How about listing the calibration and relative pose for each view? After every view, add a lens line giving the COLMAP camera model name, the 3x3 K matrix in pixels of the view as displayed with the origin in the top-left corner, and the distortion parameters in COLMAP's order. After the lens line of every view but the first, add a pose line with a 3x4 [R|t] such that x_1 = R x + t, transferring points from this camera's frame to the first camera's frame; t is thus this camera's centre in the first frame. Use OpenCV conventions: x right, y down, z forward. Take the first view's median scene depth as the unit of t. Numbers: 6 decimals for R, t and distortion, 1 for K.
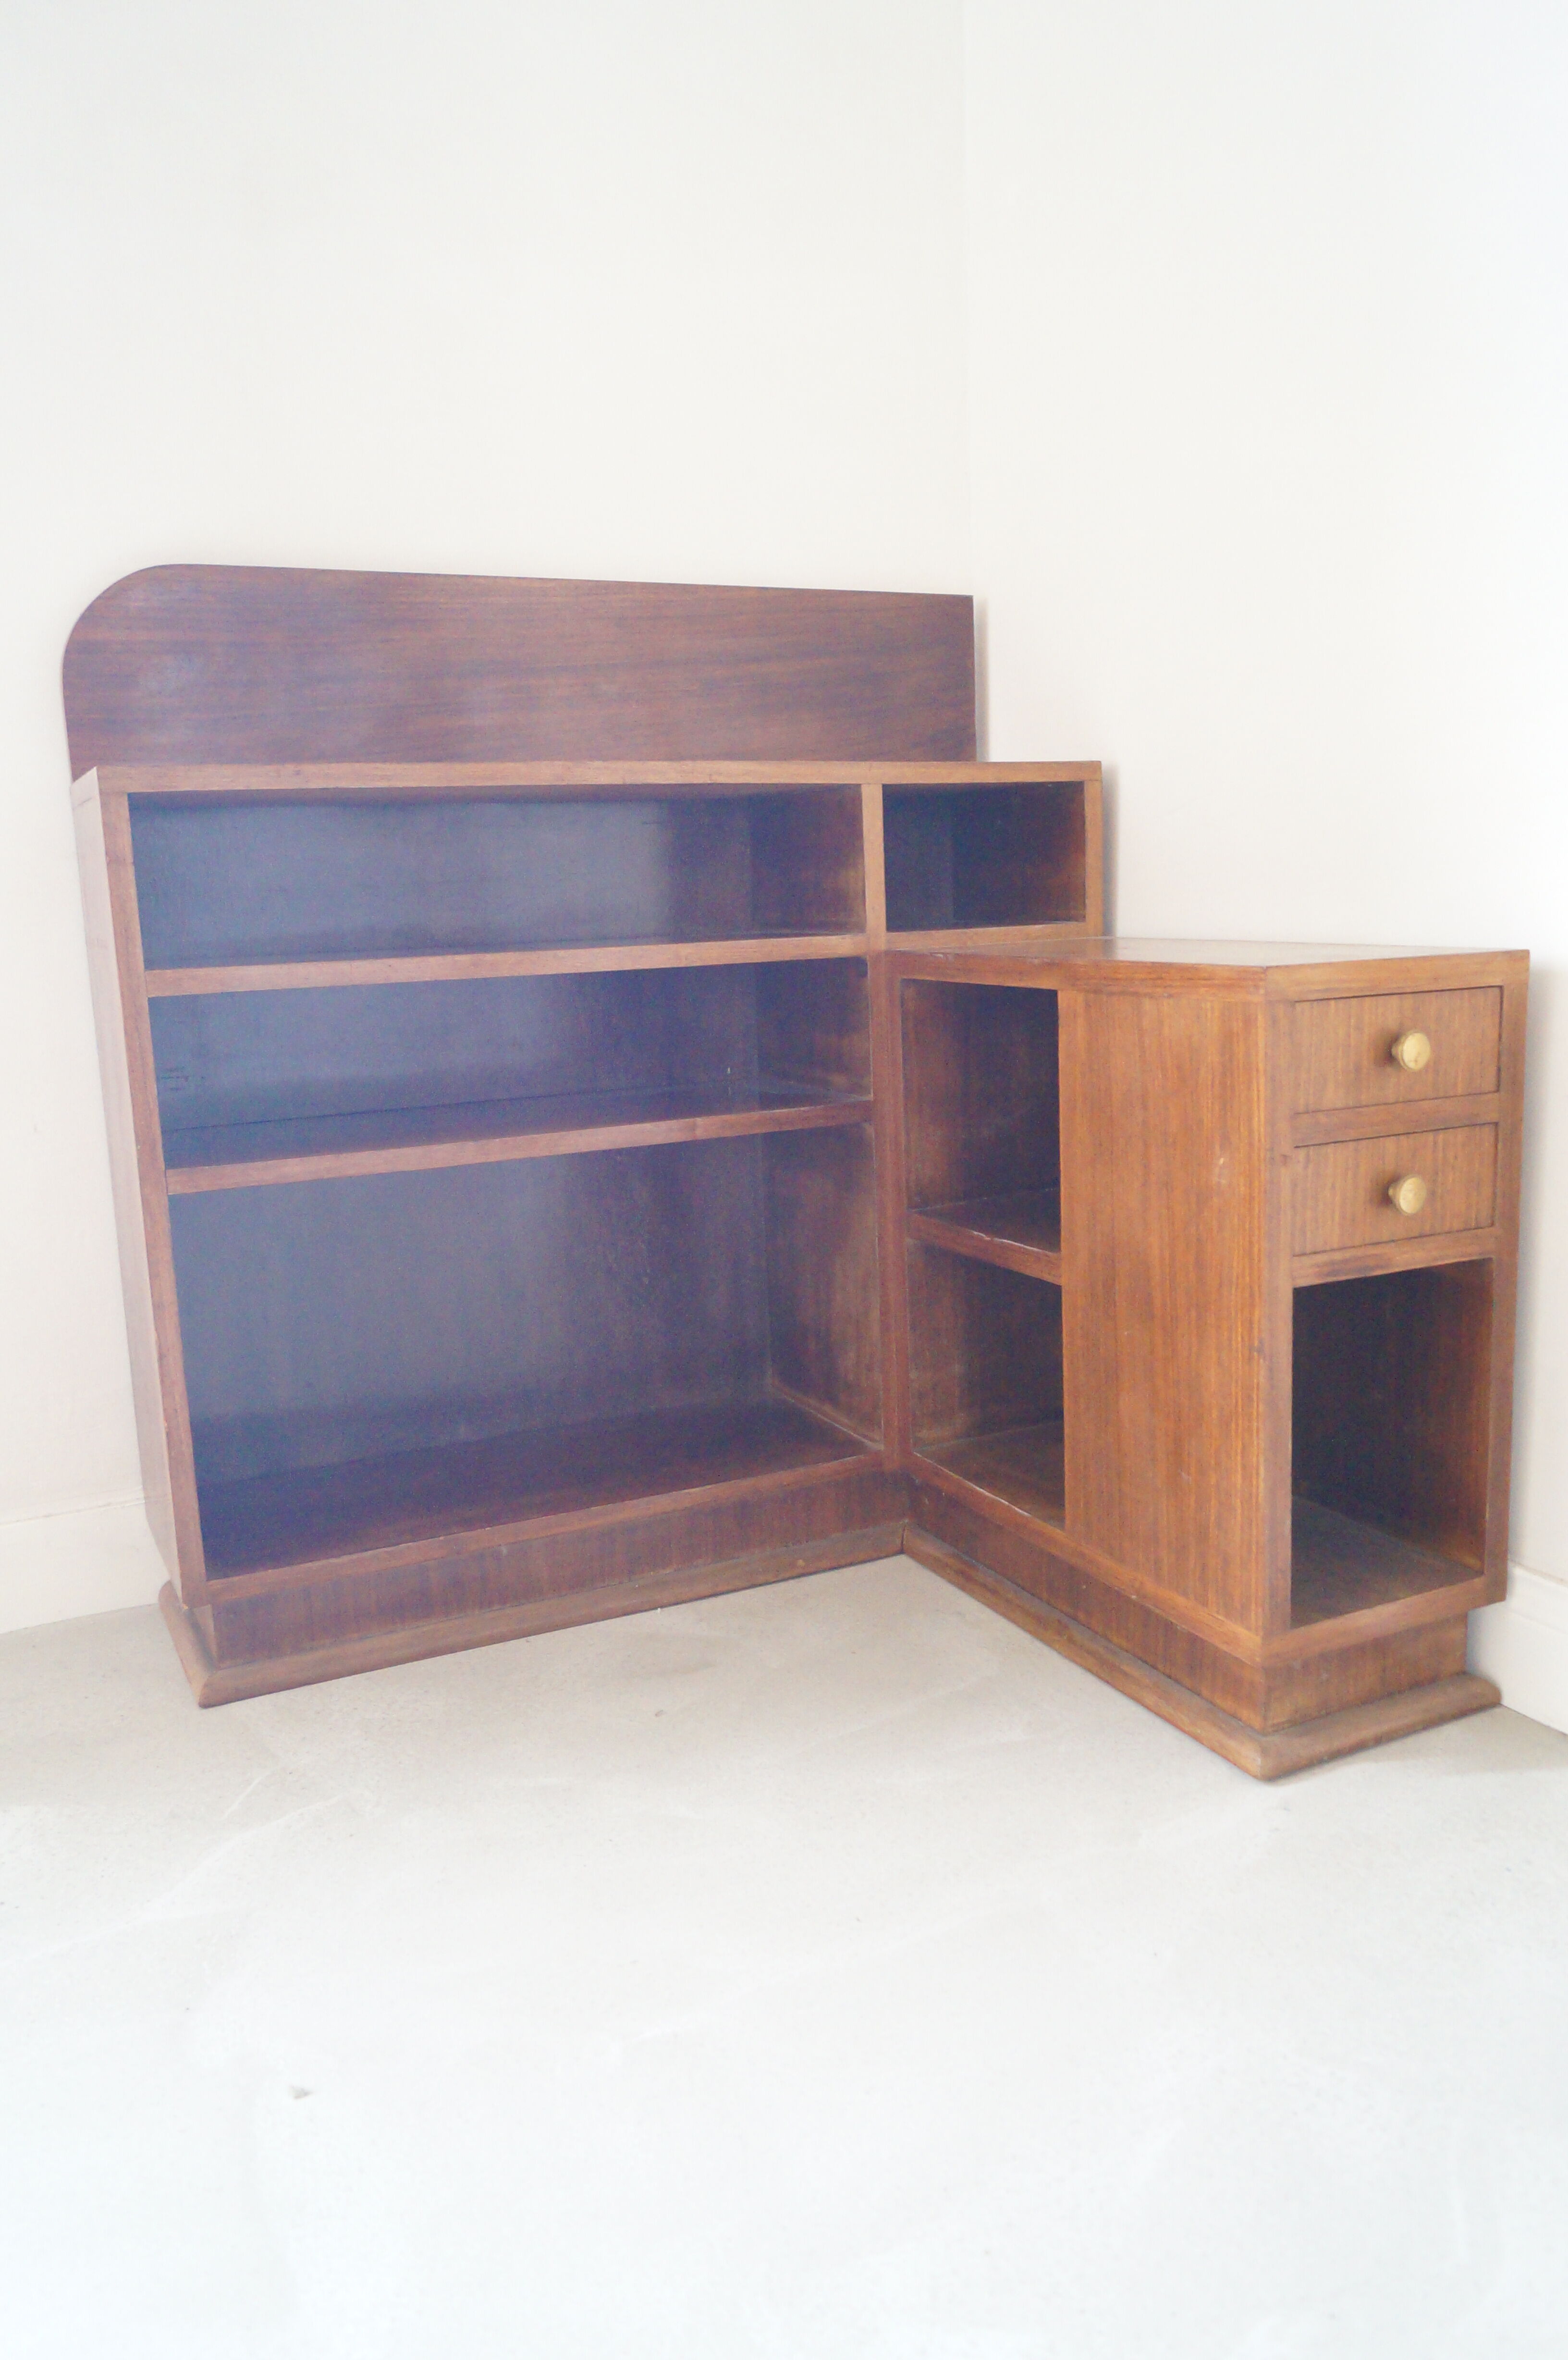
lens RADIAL K [[1793.4, 0, 791.2], [0, 1793.4, 1186.3], [0, 0, 1]] dist [0.005492, -0.001907]
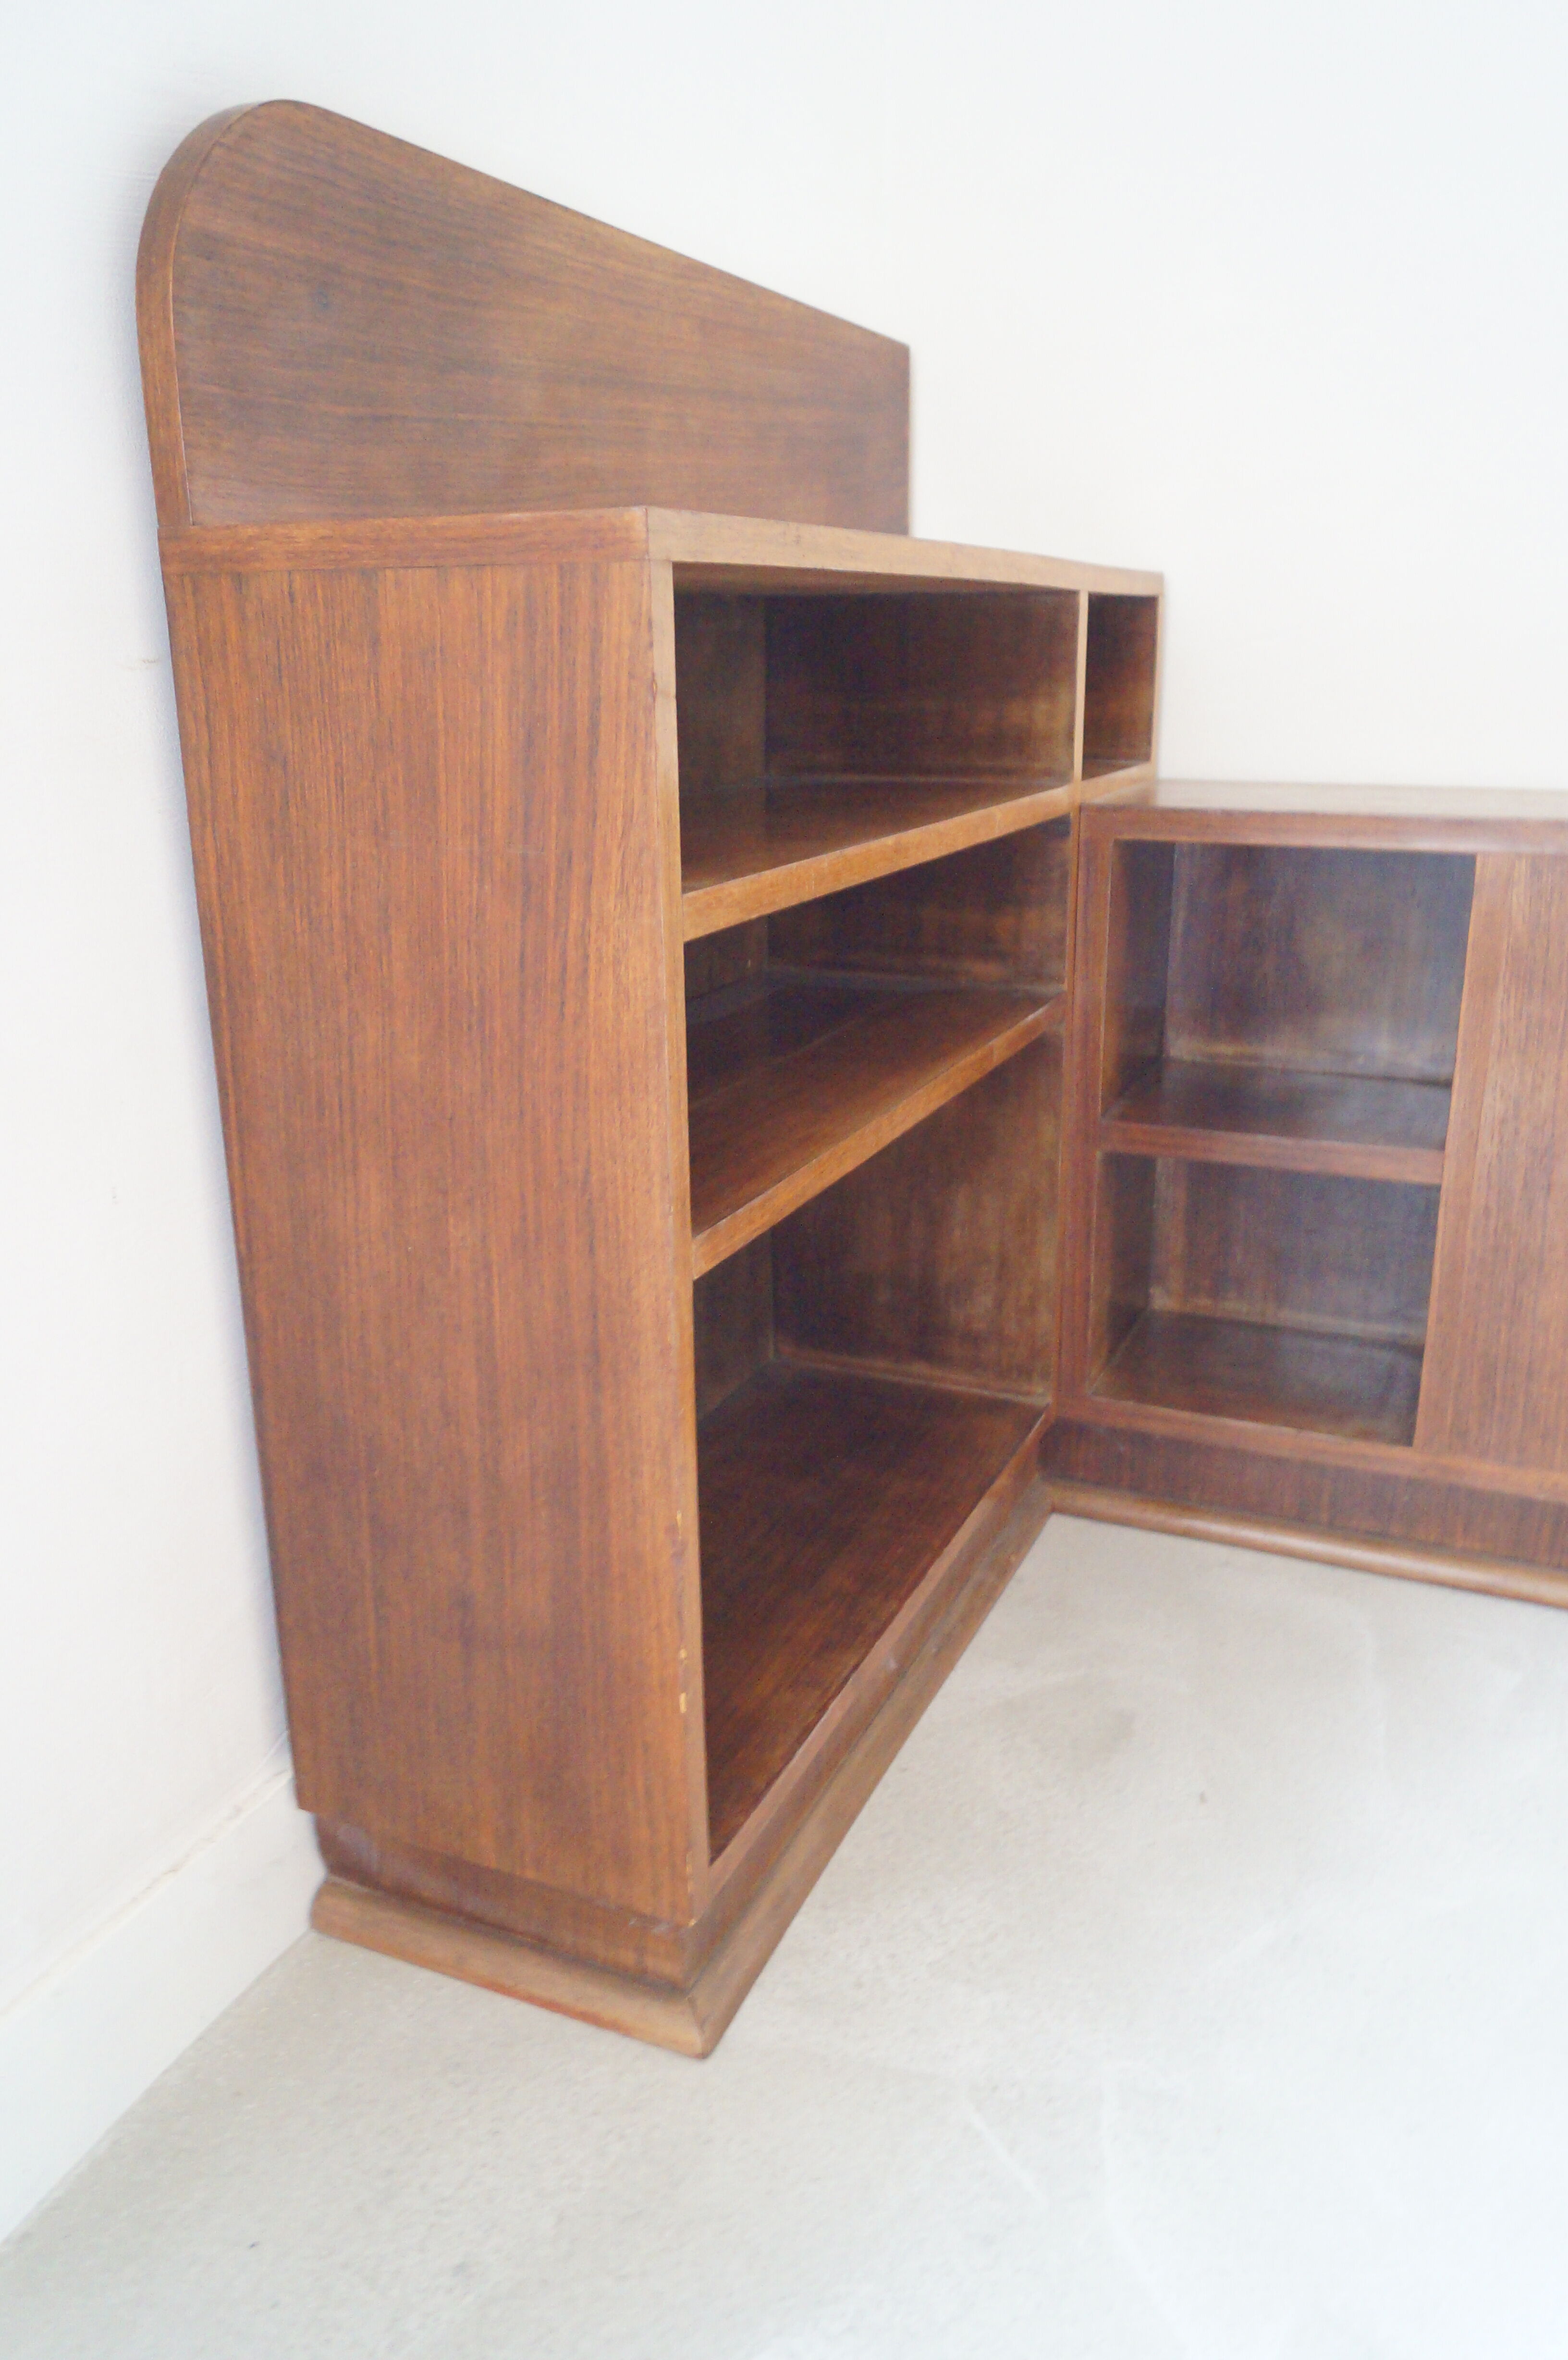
lens RADIAL K [[1793.4, 0, 791.2], [0, 1793.4, 1186.3], [0, 0, 1]] dist [0.005492, -0.001907]
pose [[0.763648, -0.160079, 0.625474, -0.664701], [0.088072, 0.985547, 0.144705, -0.104073], [-0.639598, -0.055417, 0.766709, 0.522896]]
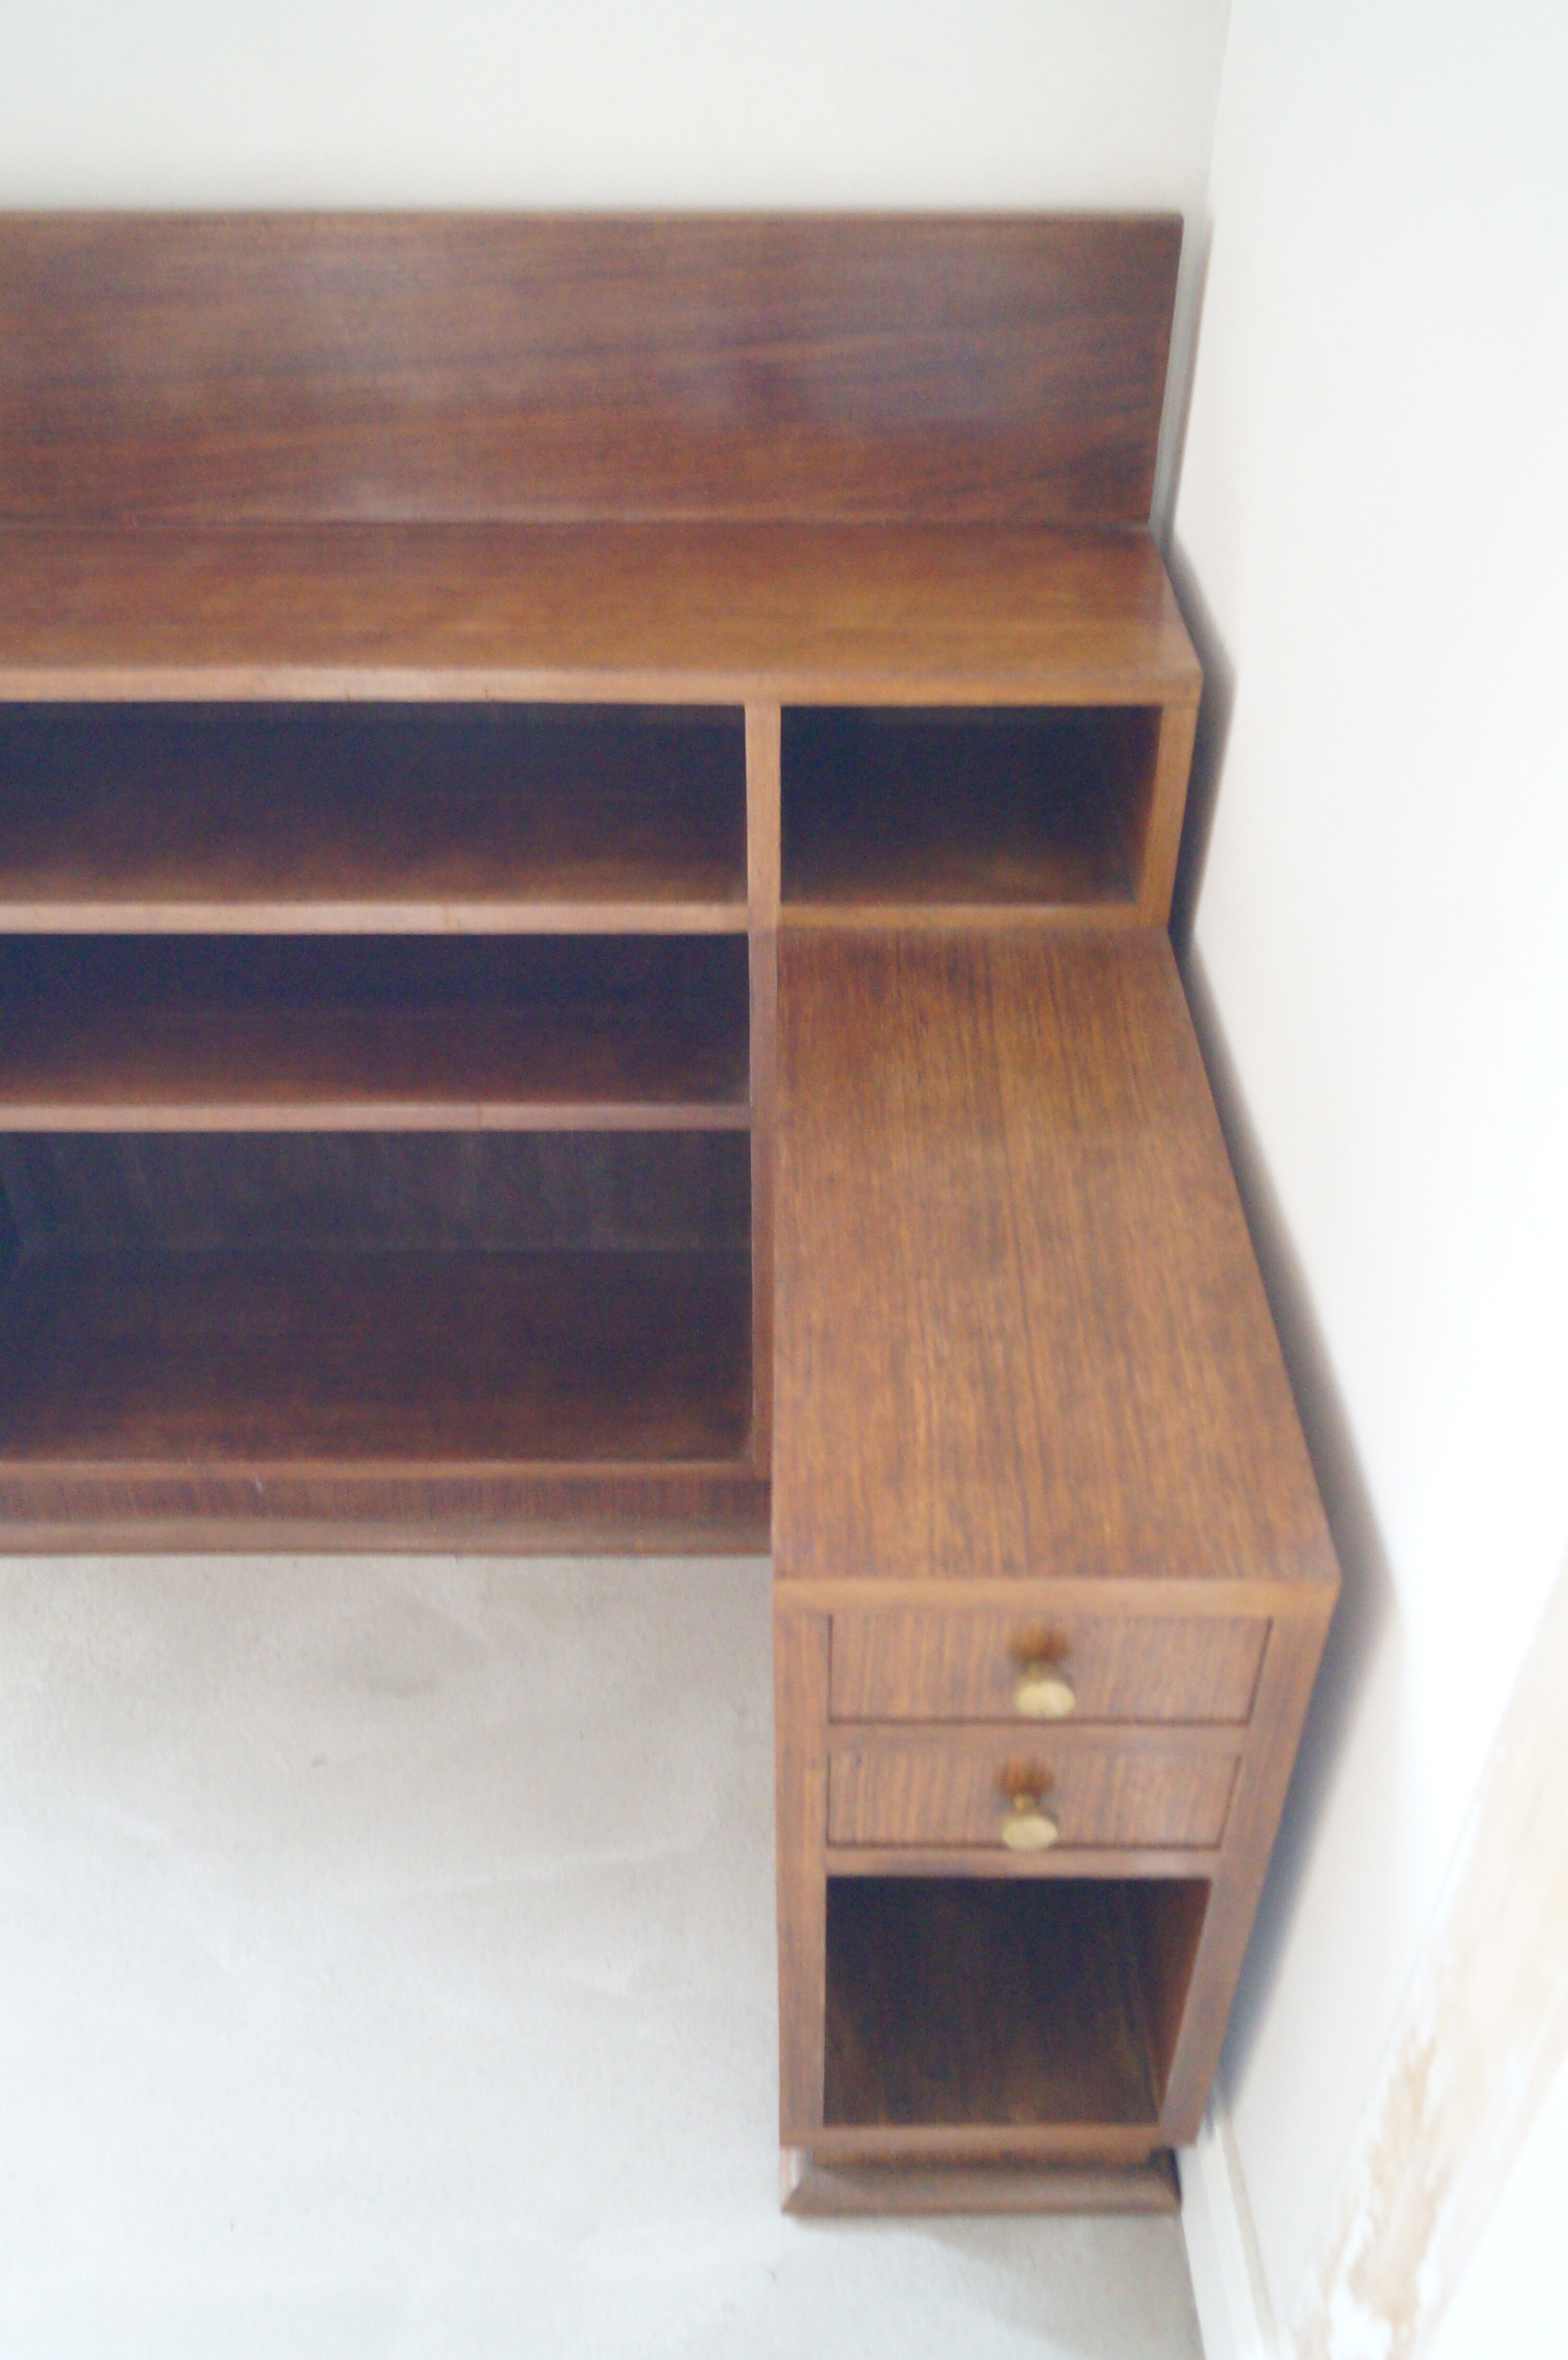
lens RADIAL K [[2036.3, 0, 784.0], [0, 2036.3, 1180.0], [0, 0, 1]] dist [0.034869, -0.000205]
pose [[0.899156, 0.303026, -0.315742, 0.376179], [-0.111001, 0.855809, 0.505242, -0.506435], [0.423316, -0.419244, 0.803143, 0.392763]]
